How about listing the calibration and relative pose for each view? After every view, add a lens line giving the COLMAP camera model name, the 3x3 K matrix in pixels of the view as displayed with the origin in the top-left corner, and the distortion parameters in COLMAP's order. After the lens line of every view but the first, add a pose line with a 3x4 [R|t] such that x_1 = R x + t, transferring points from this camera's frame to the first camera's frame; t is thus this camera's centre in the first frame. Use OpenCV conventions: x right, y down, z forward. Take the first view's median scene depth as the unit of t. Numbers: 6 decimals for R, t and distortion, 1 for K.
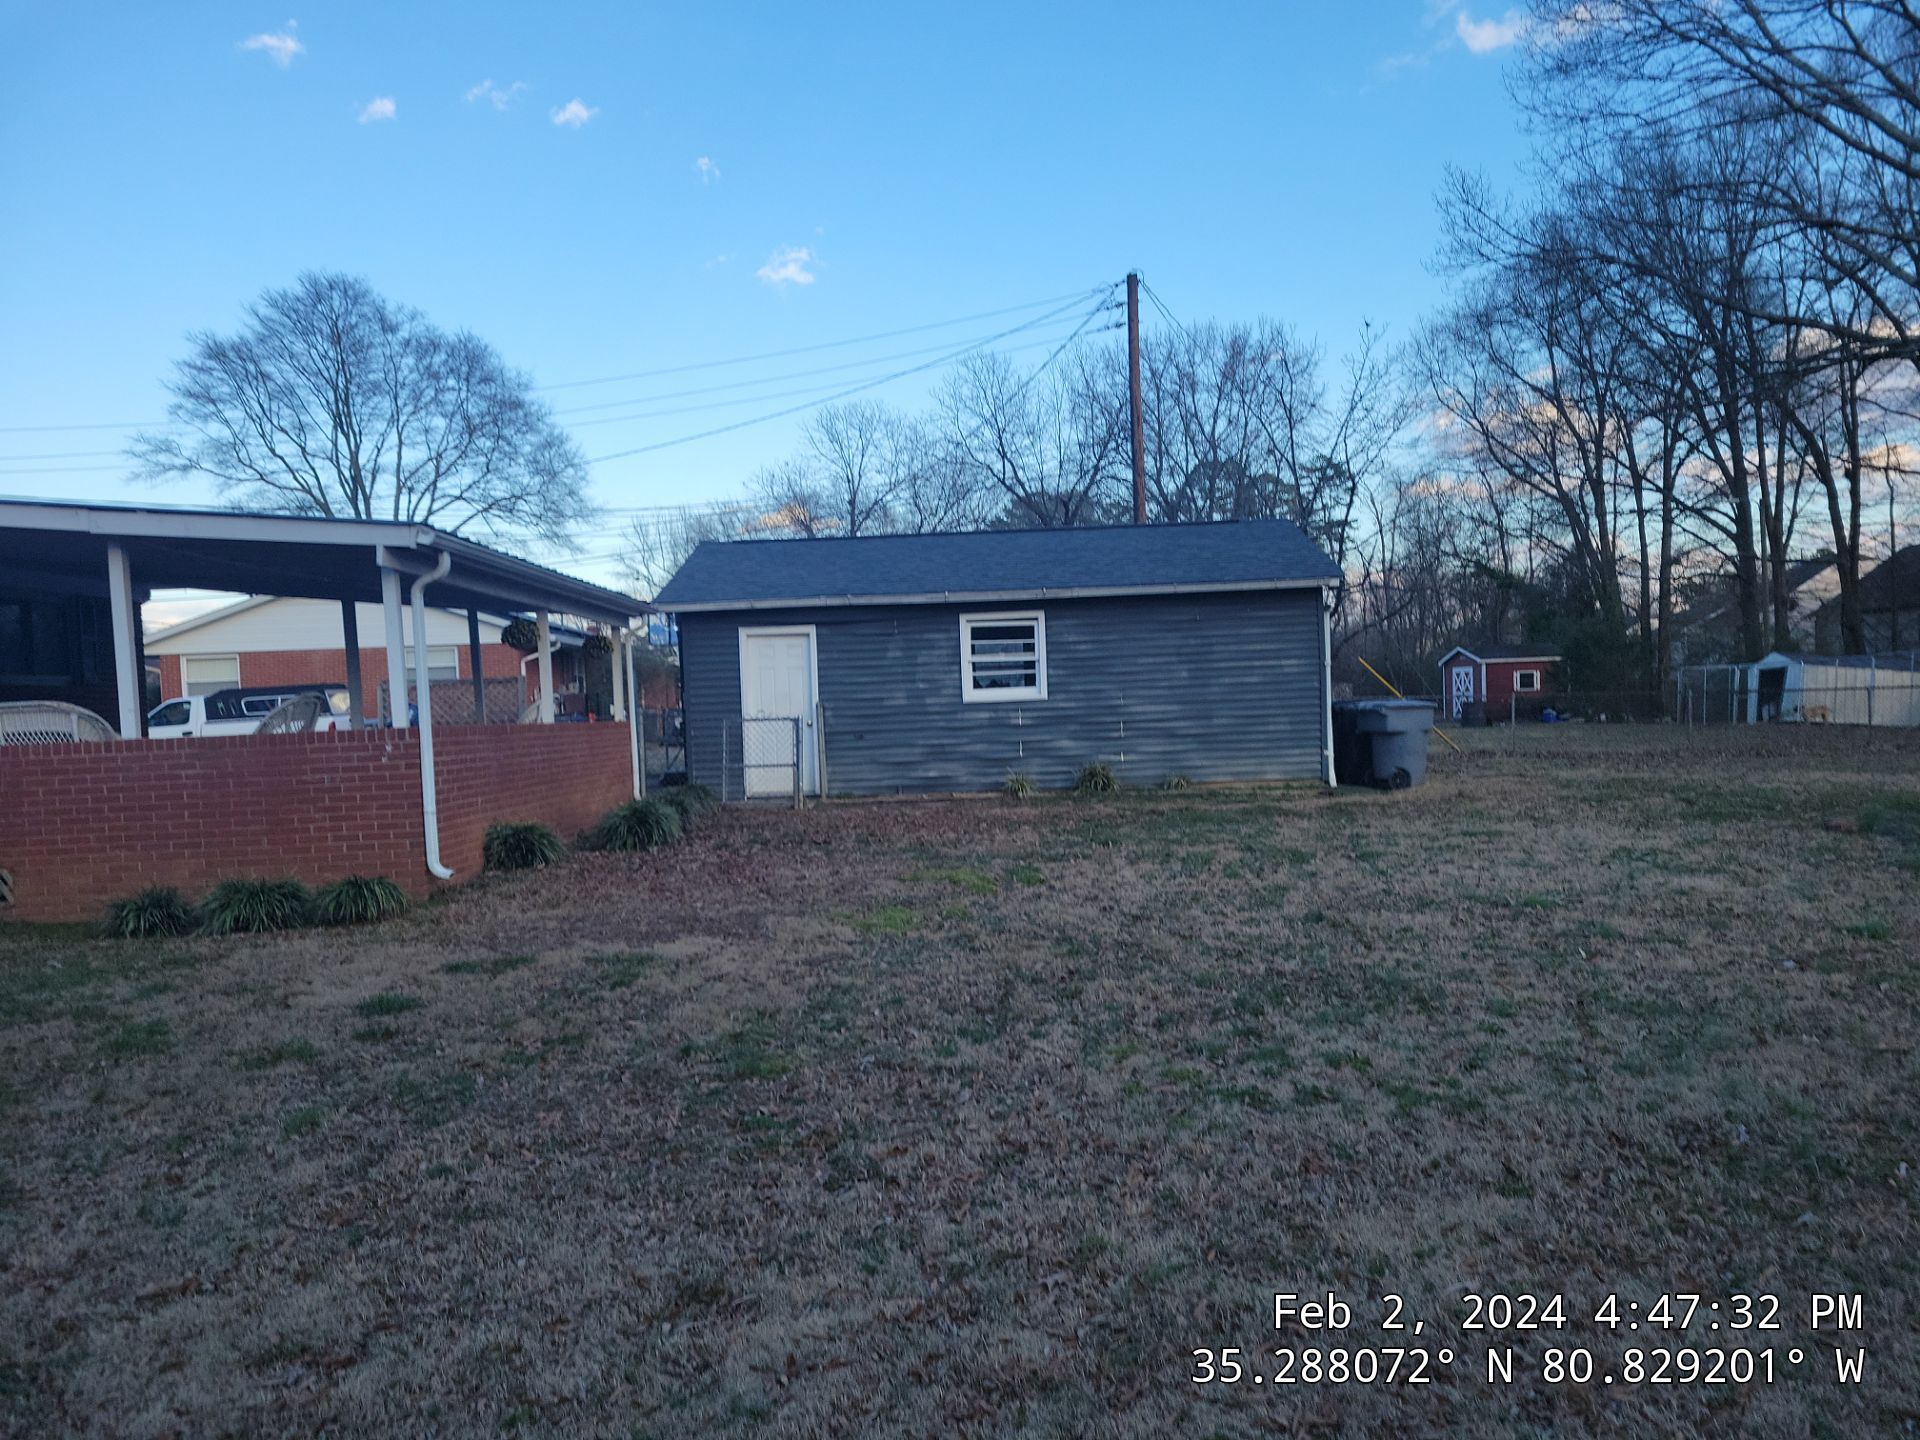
lens RADIAL K [[1496.2, 0, 1014.3], [0, 1496.2, 719.1], [0, 0, 1]] dist [0.136909, 0.003551]
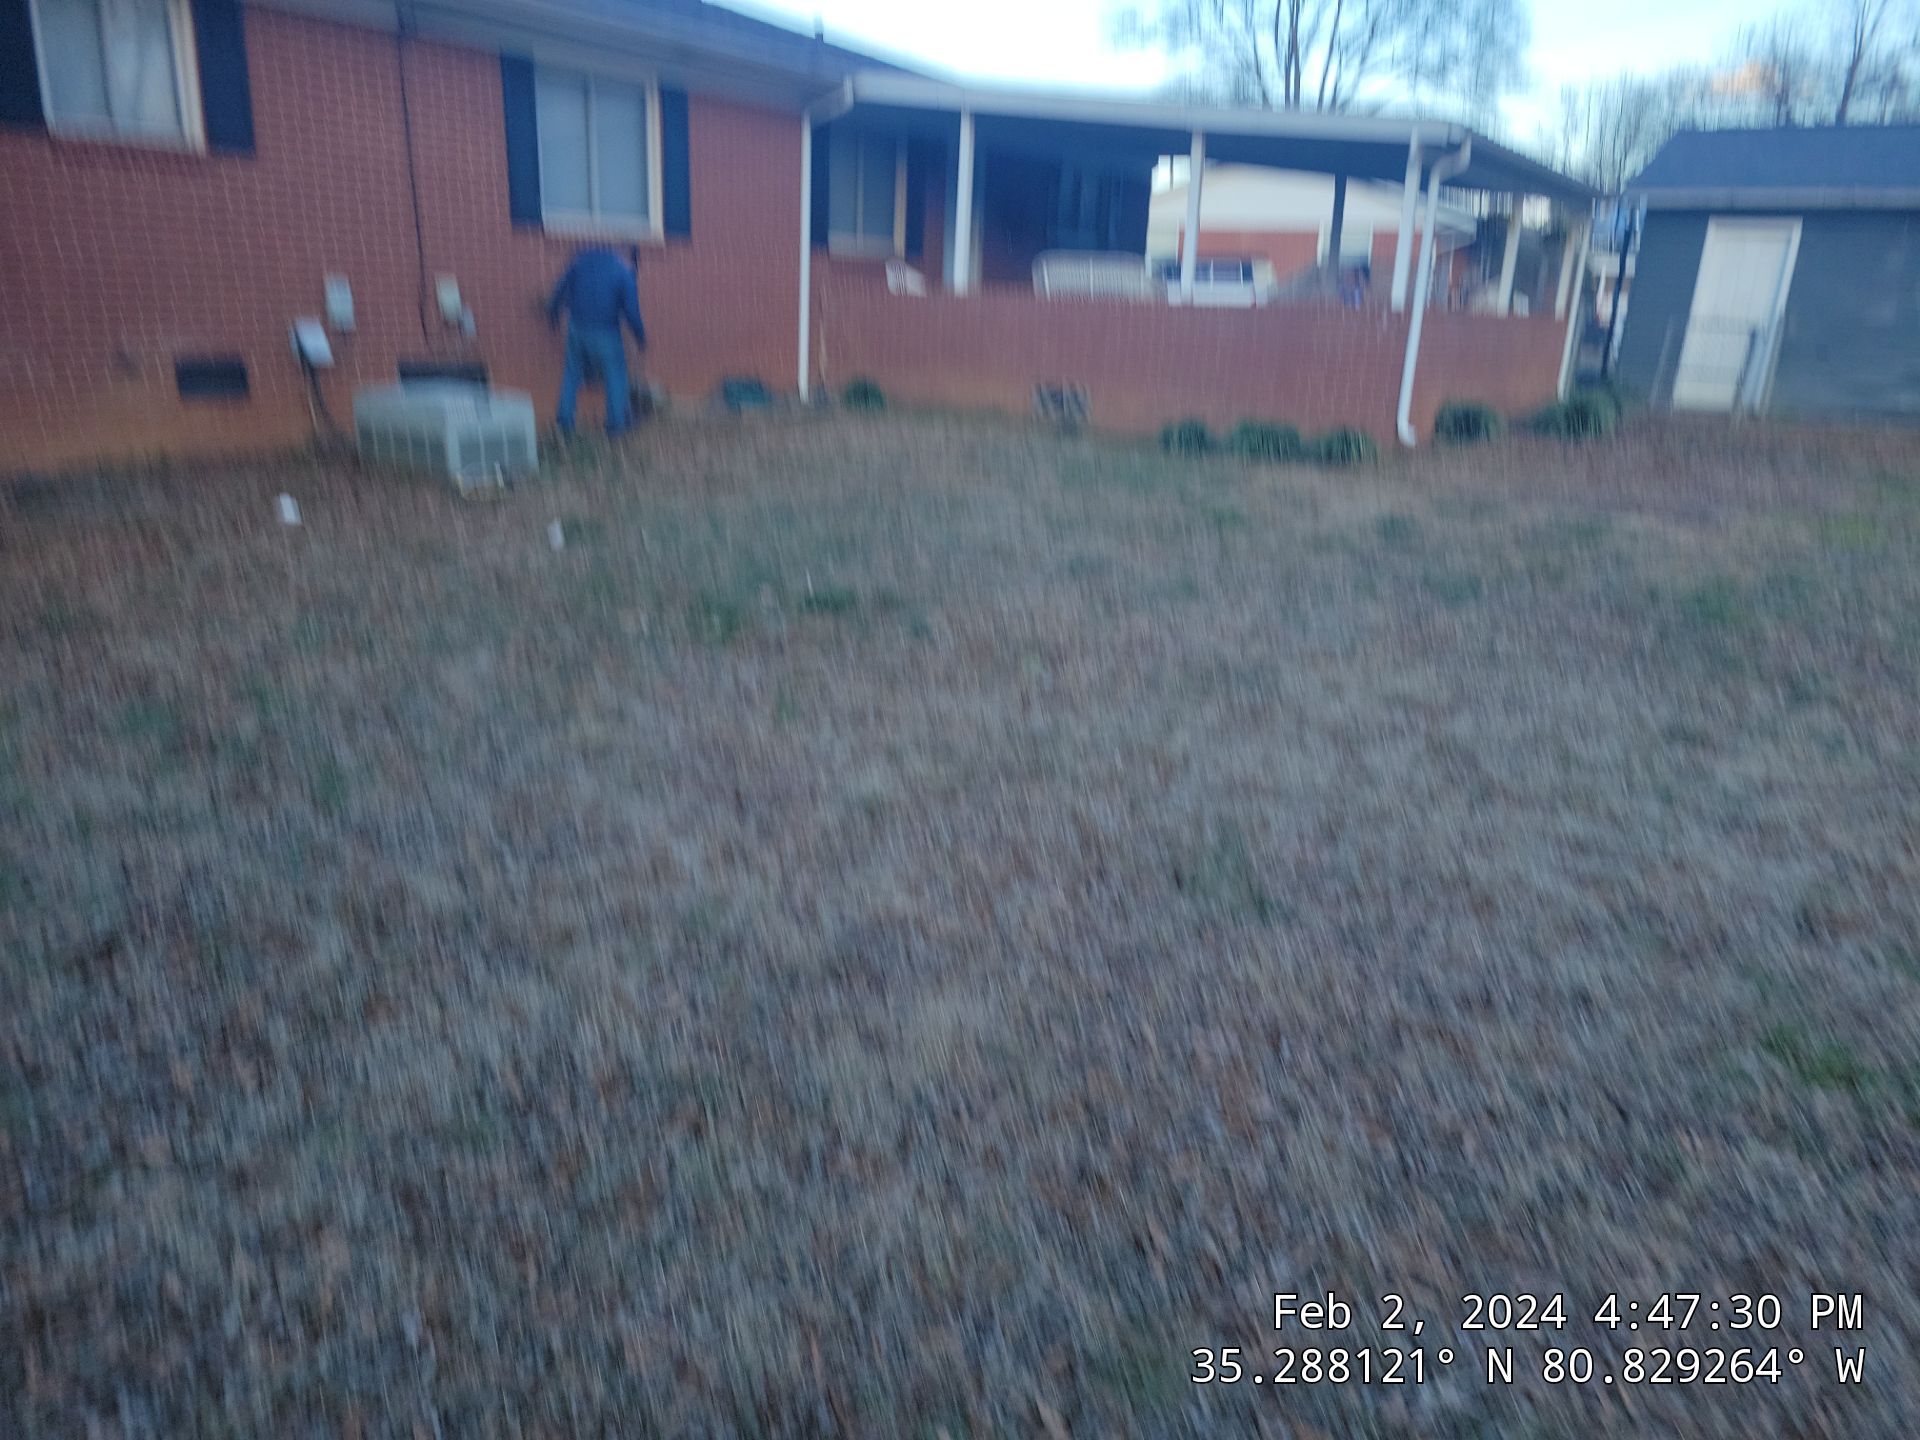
lens RADIAL K [[1554.5, 0, 964.4], [0, 1554.5, 681.5], [0, 0, 1]] dist [0.074612, -0.014439]
pose [[0.837484, 0.209747, -0.504606, -0.016014], [-0.089059, 0.963447, 0.252662, 0.009803], [0.539156, -0.166661, 0.825551, -0.176465]]
